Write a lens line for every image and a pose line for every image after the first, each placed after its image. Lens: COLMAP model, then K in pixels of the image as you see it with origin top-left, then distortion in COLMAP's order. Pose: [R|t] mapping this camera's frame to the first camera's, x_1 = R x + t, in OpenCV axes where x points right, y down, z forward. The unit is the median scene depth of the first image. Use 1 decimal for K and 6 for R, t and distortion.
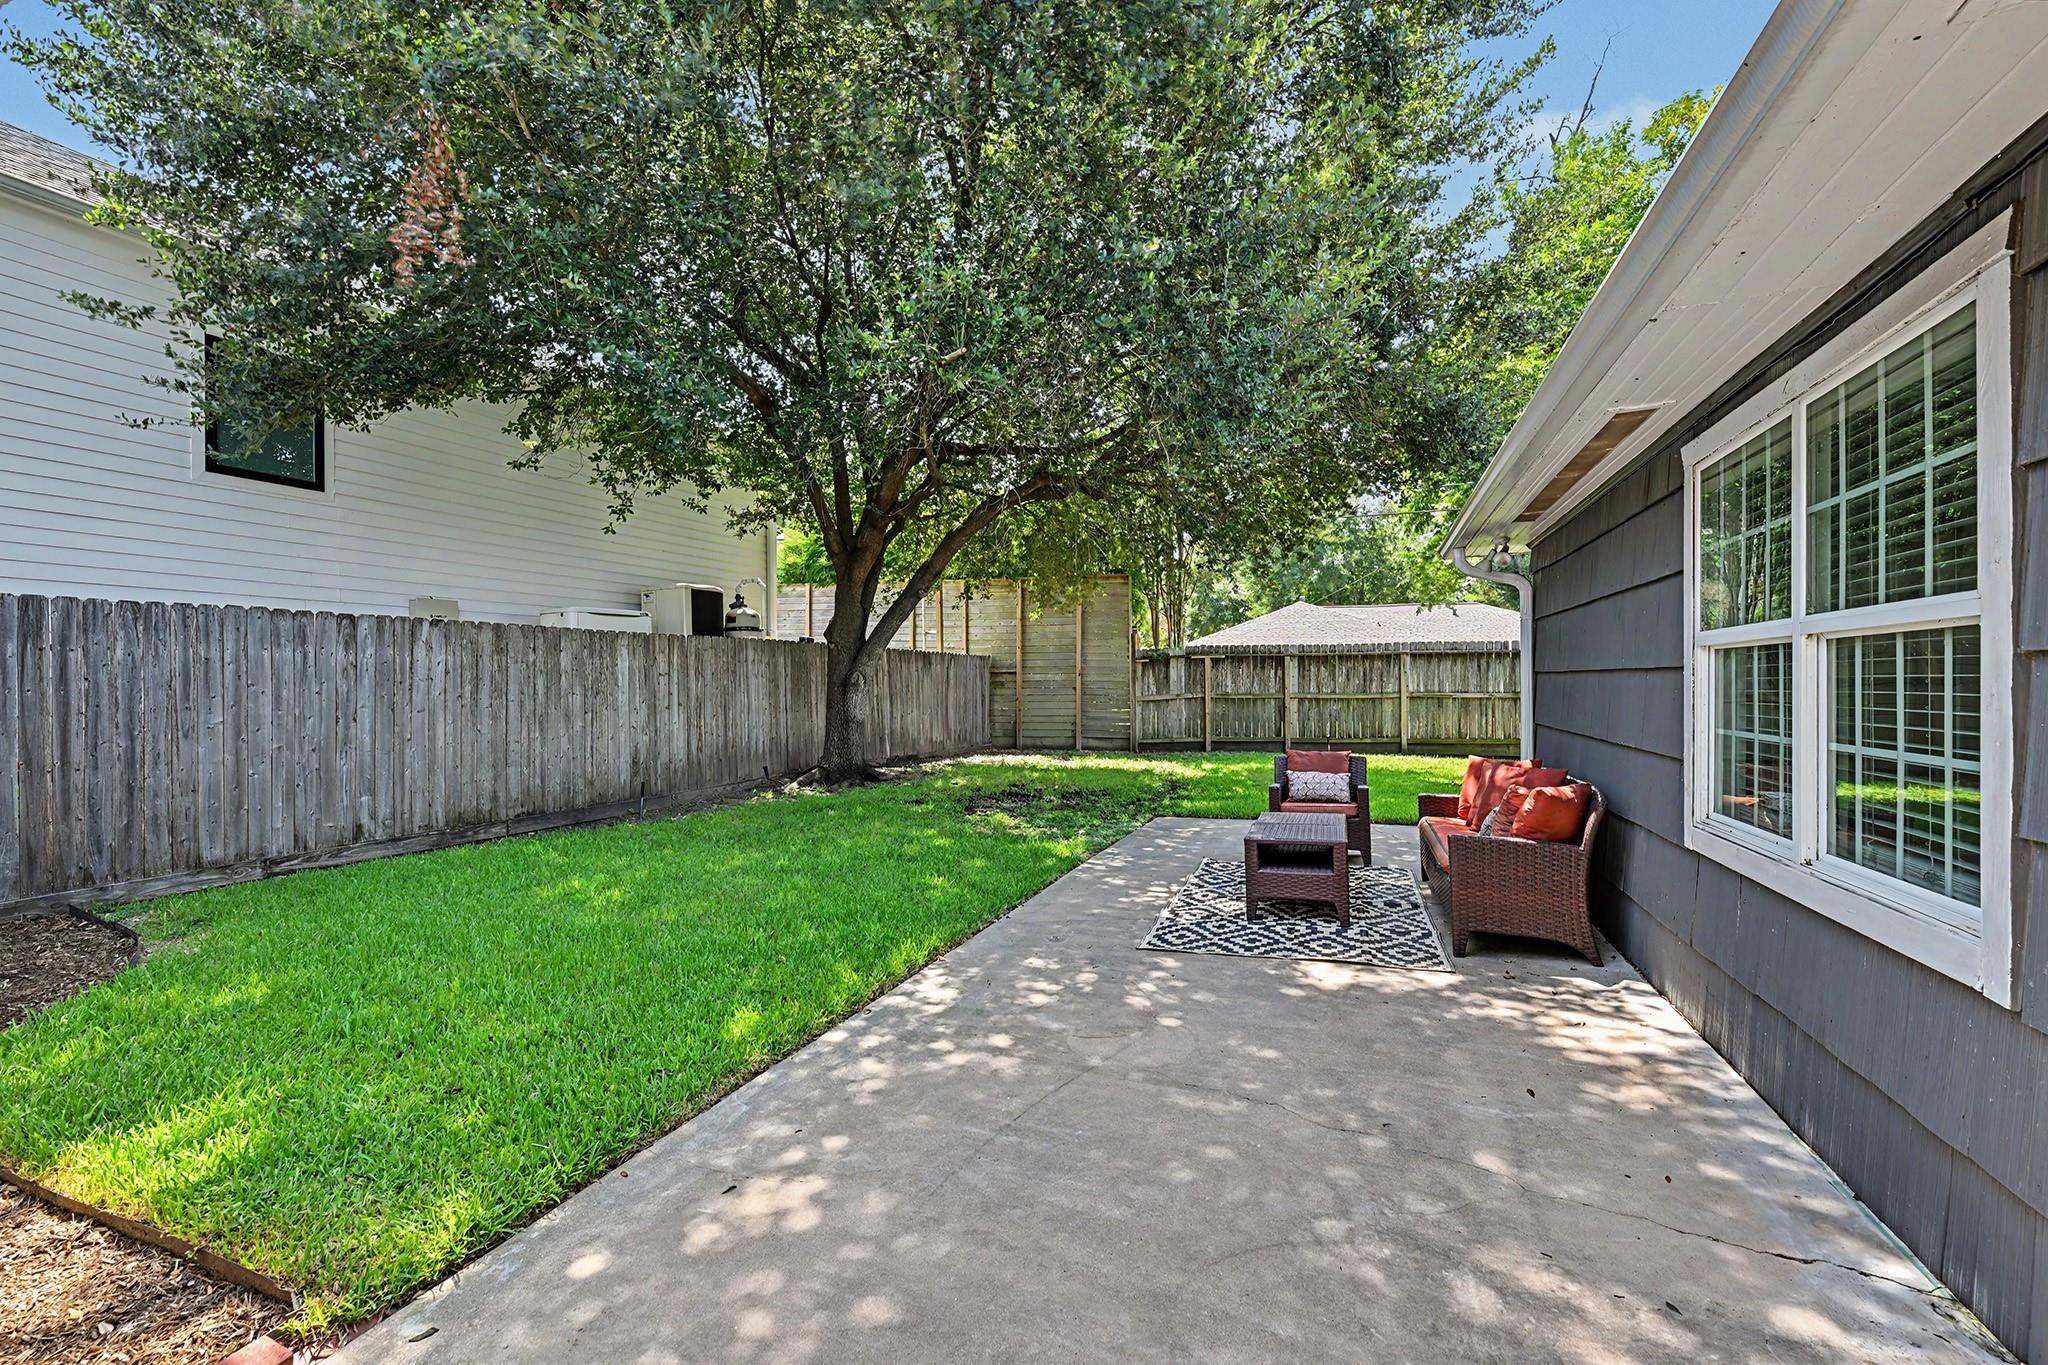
lens RADIAL K [[843.0, 0, 1024.0], [0, 843.0, 682.5], [0, 0, 1]] dist [-0.001601, -0.000091]
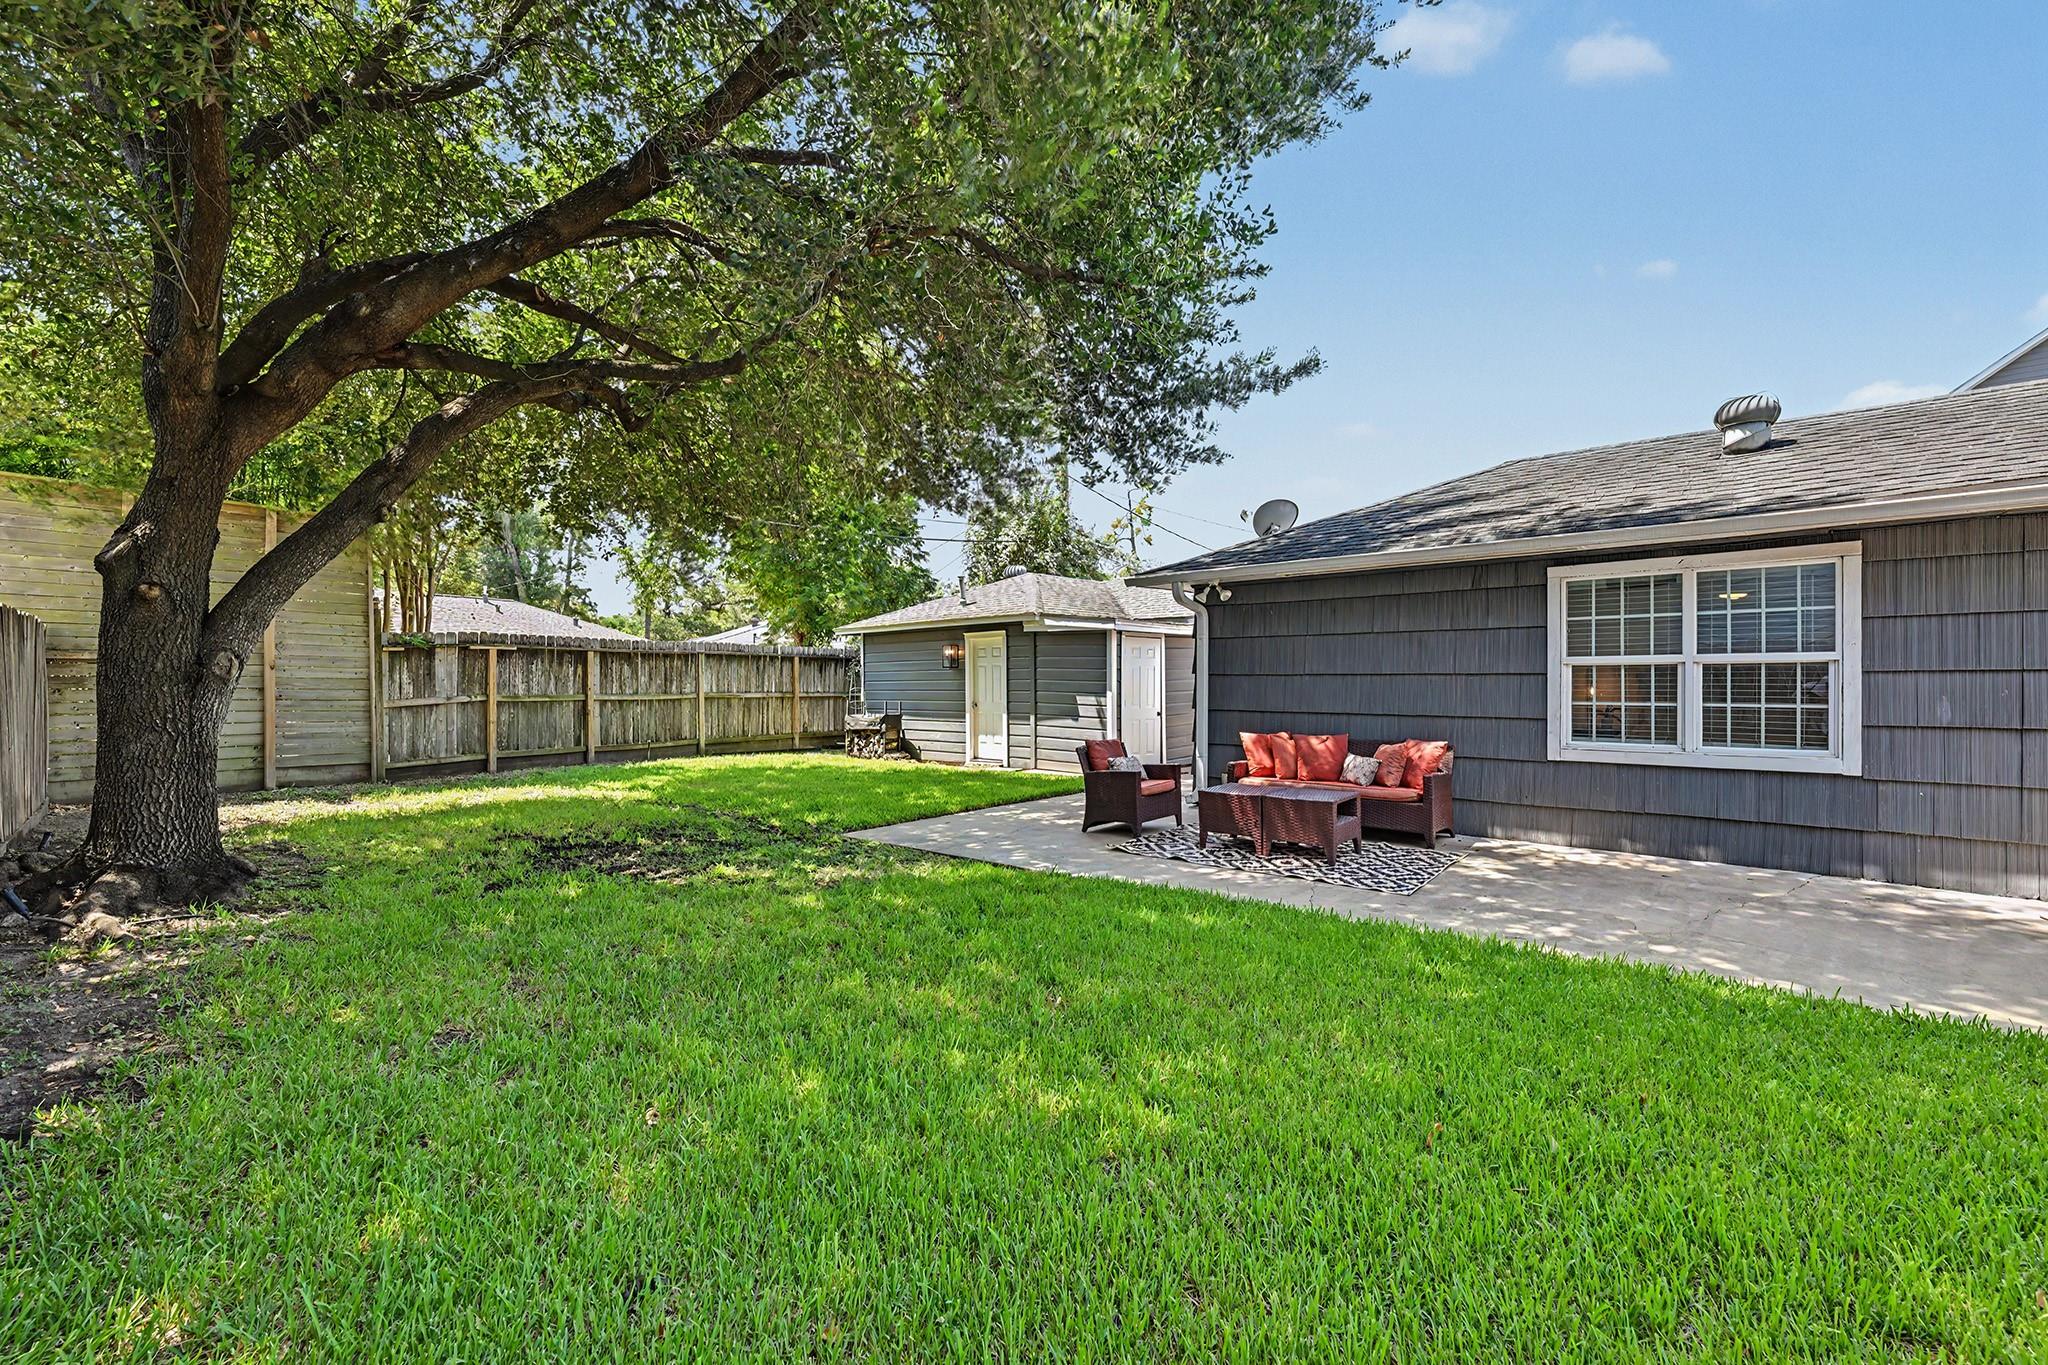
lens RADIAL K [[843.0, 0, 1024.0], [0, 843.0, 682.5], [0, 0, 1]] dist [-0.001601, -0.000091]
pose [[0.370671, 0.006801, 0.928739, -0.318921], [-0.003307, 0.999977, -0.006003, 0.004023], [-0.928758, -0.000847, 0.370685, 0.277447]]
